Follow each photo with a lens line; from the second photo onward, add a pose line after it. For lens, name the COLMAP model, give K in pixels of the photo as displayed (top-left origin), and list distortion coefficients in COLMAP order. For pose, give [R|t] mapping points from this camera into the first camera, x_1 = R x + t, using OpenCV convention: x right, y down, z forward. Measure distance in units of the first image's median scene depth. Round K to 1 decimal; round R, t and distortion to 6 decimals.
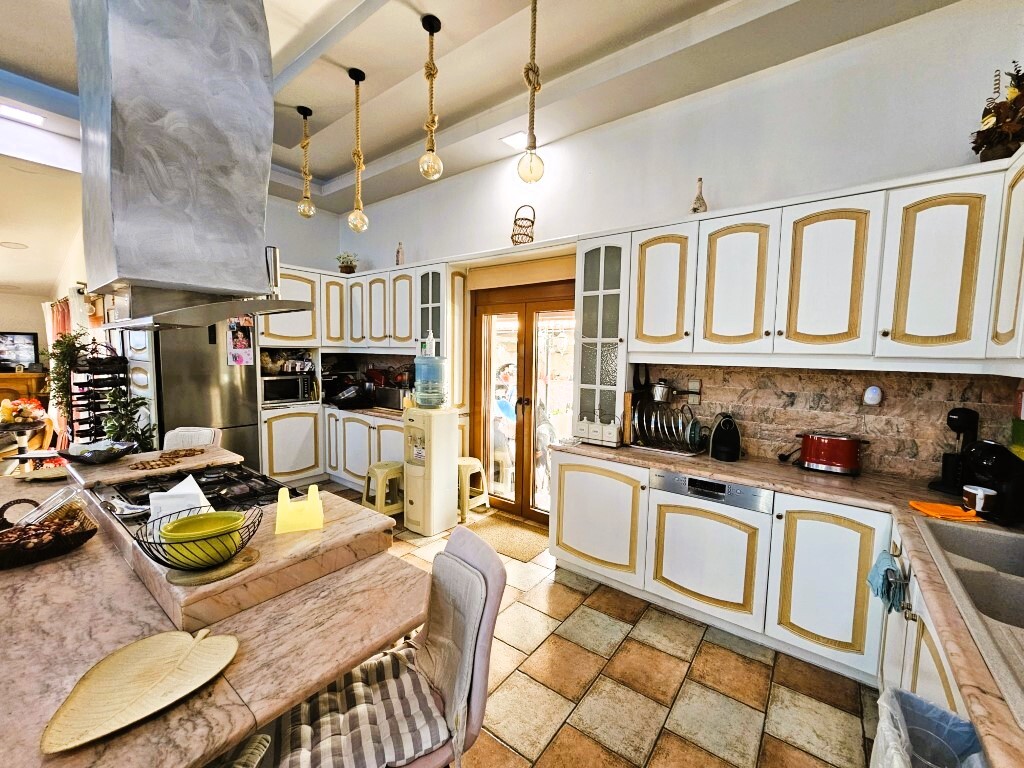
lens RADIAL K [[417.8, 0, 517.6], [0, 417.8, 385.1], [0, 0, 1]] dist [-0.008427, -0.000334]
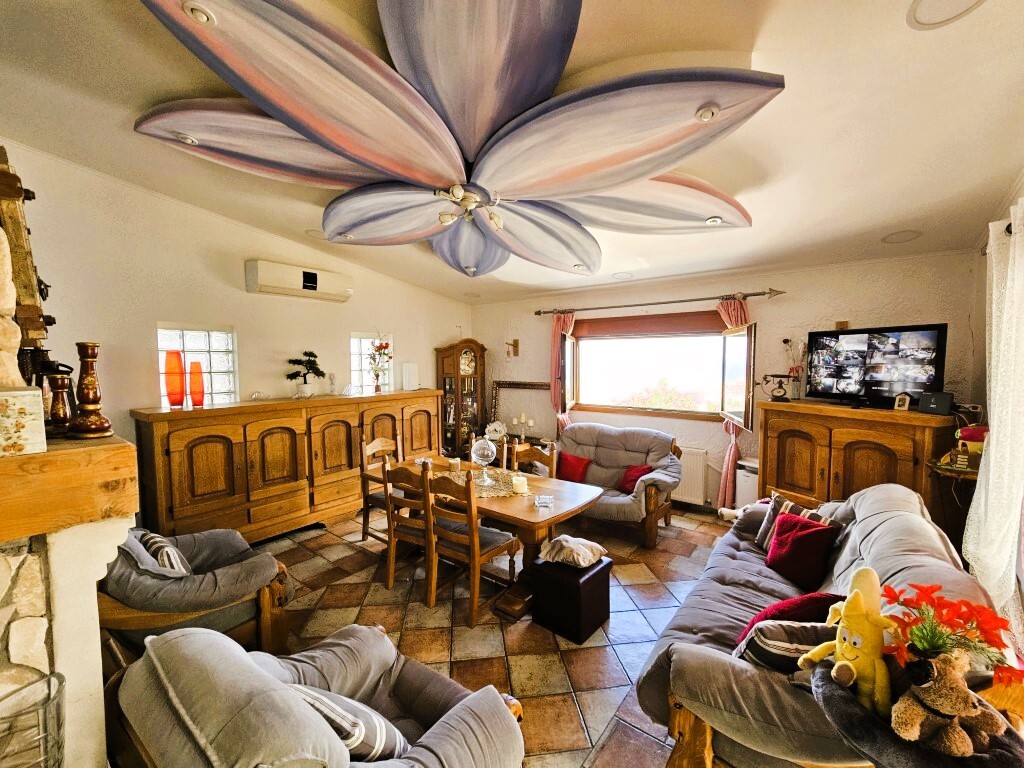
lens RADIAL K [[417.8, 0, 514.2], [0, 417.8, 383.1], [0, 0, 1]] dist [-0.008427, -0.000334]
pose [[-0.029106, 0.041056, -0.998733, -0.722395], [-0.069812, 0.996633, 0.043004, -0.051658], [0.997135, 0.070975, -0.026142, 0.568244]]
